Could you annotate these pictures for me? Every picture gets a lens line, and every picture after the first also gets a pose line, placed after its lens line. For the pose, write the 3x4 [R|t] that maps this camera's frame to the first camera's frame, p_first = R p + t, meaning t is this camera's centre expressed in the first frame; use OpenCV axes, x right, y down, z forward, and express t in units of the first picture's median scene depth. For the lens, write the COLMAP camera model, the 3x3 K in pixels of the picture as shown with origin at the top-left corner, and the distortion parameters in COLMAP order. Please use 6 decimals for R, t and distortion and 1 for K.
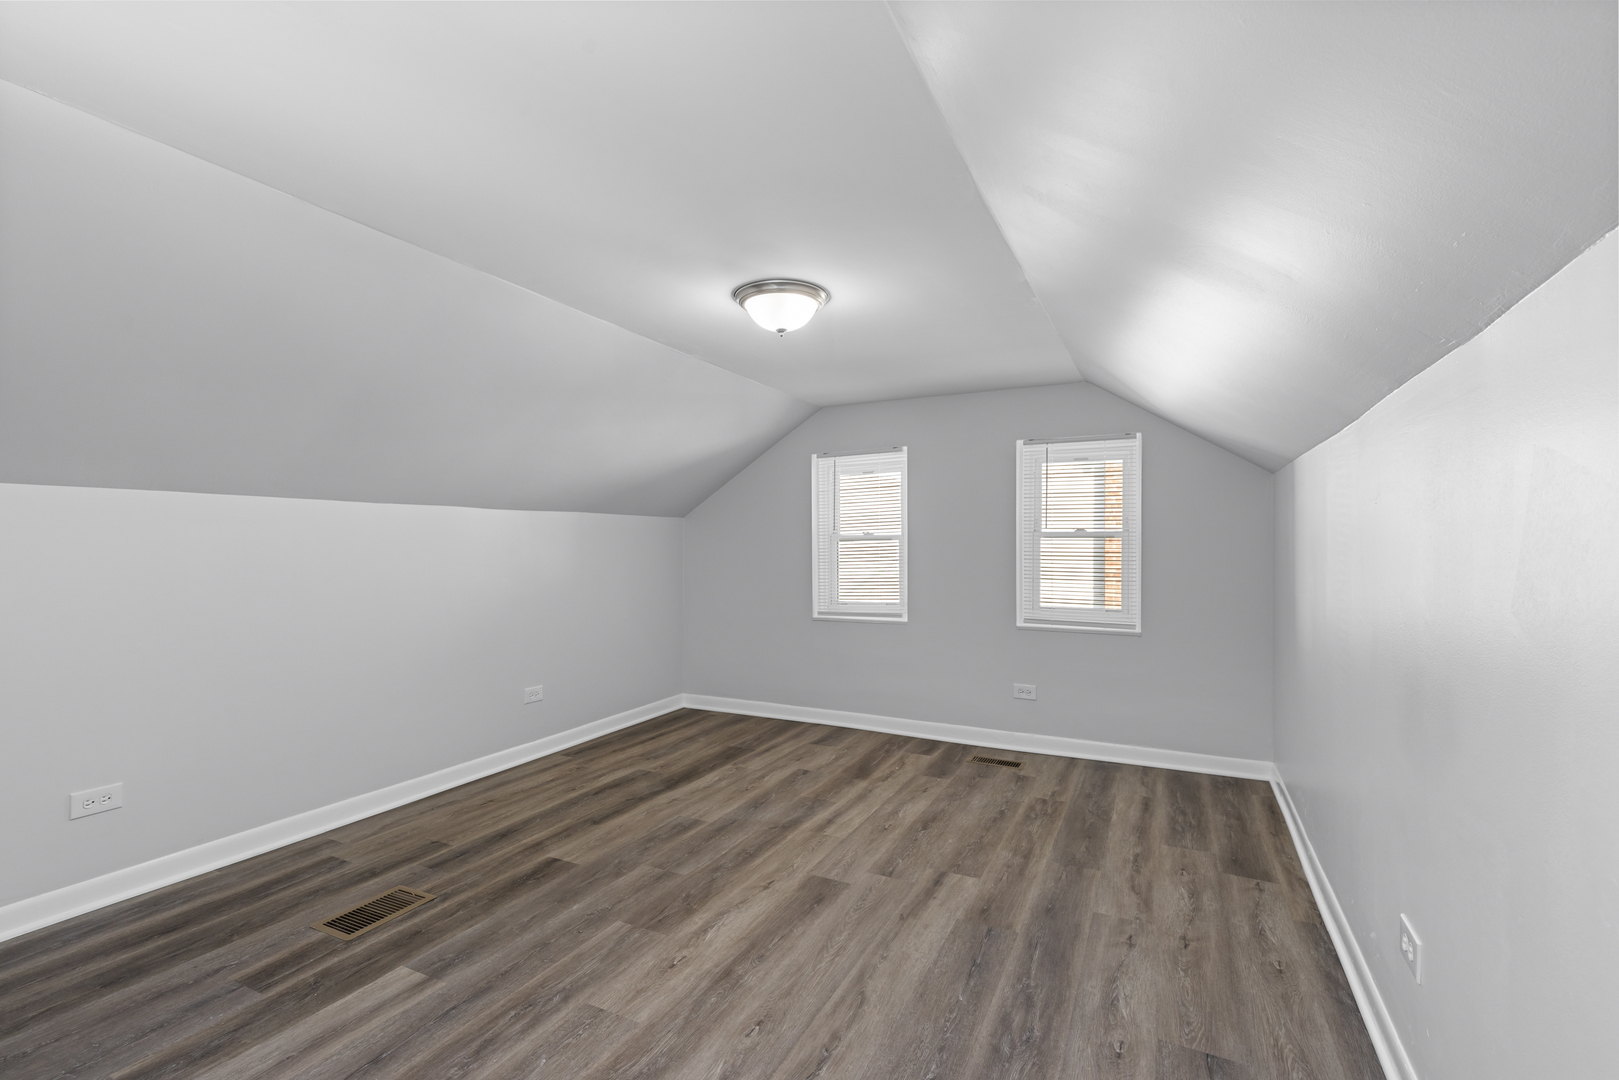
lens RADIAL K [[721.9, 0, 804.3], [0, 721.9, 540.6], [0, 0, 1]] dist [-0.004019, 0.000295]
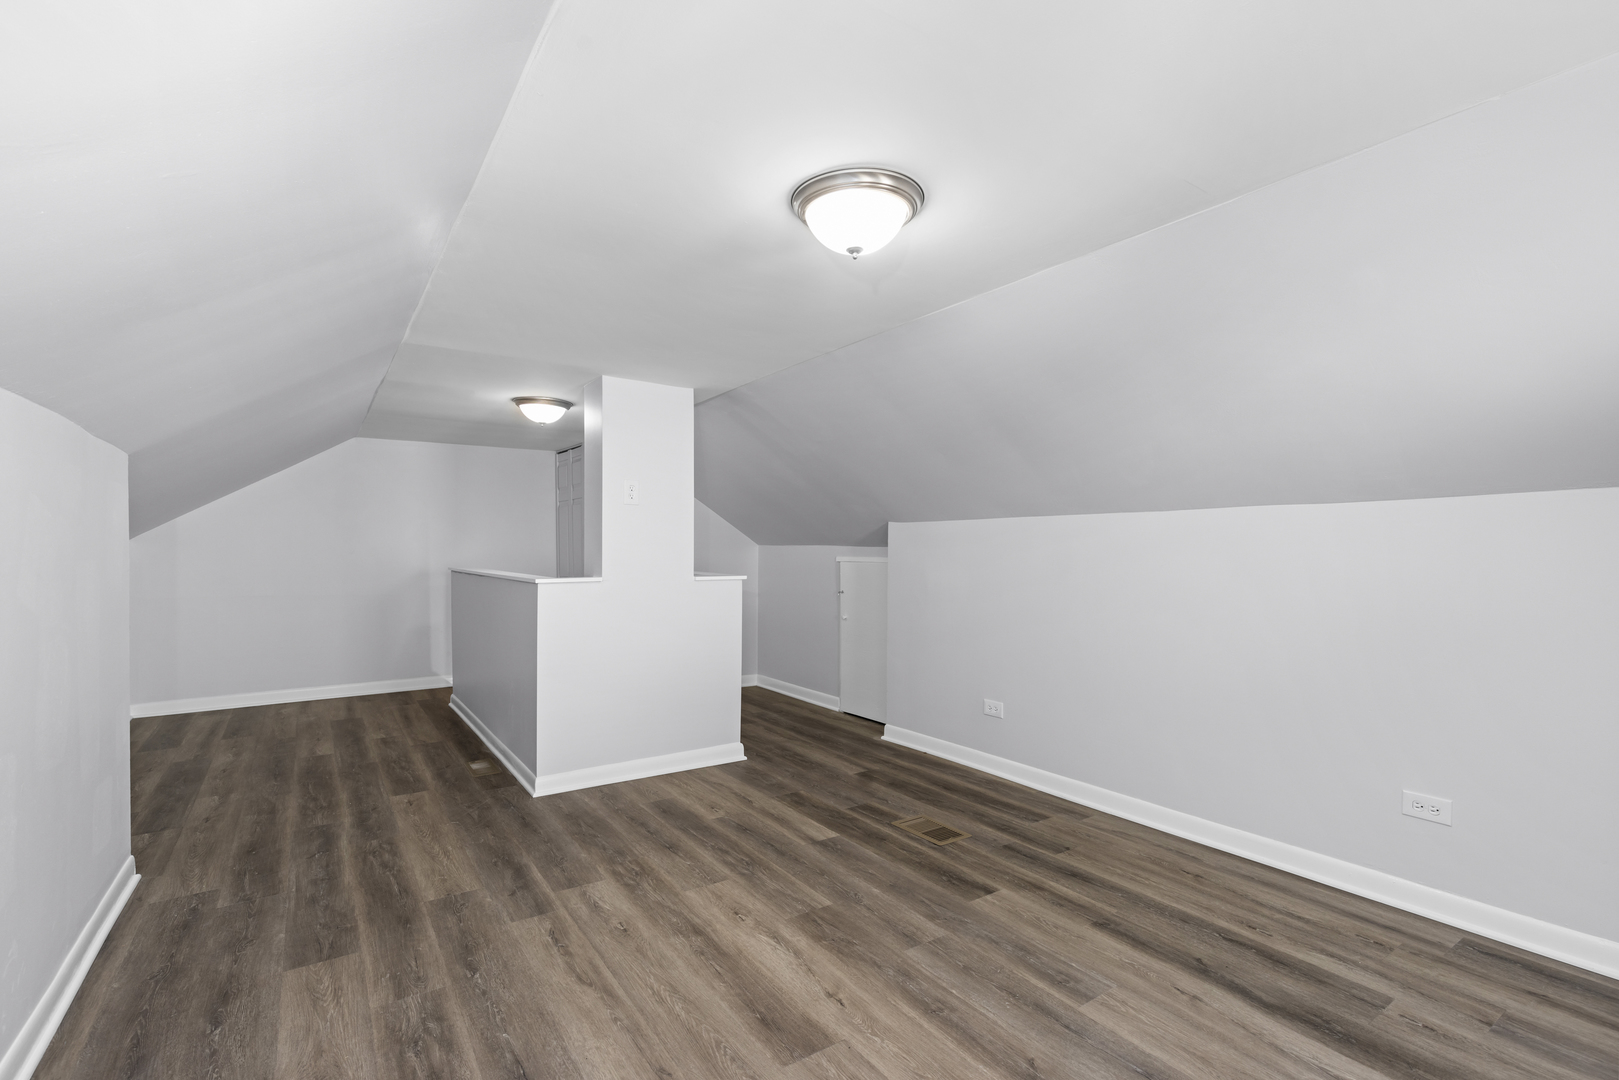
lens RADIAL K [[721.9, 0, 803.4], [0, 721.9, 545.7], [0, 0, 1]] dist [-0.004019, 0.000295]
pose [[-0.479851, -0.008866, -0.877305, 0.687029], [-0.003942, 0.999961, -0.007949, 0.004103], [0.877341, -0.000356, -0.479867, 1.433077]]
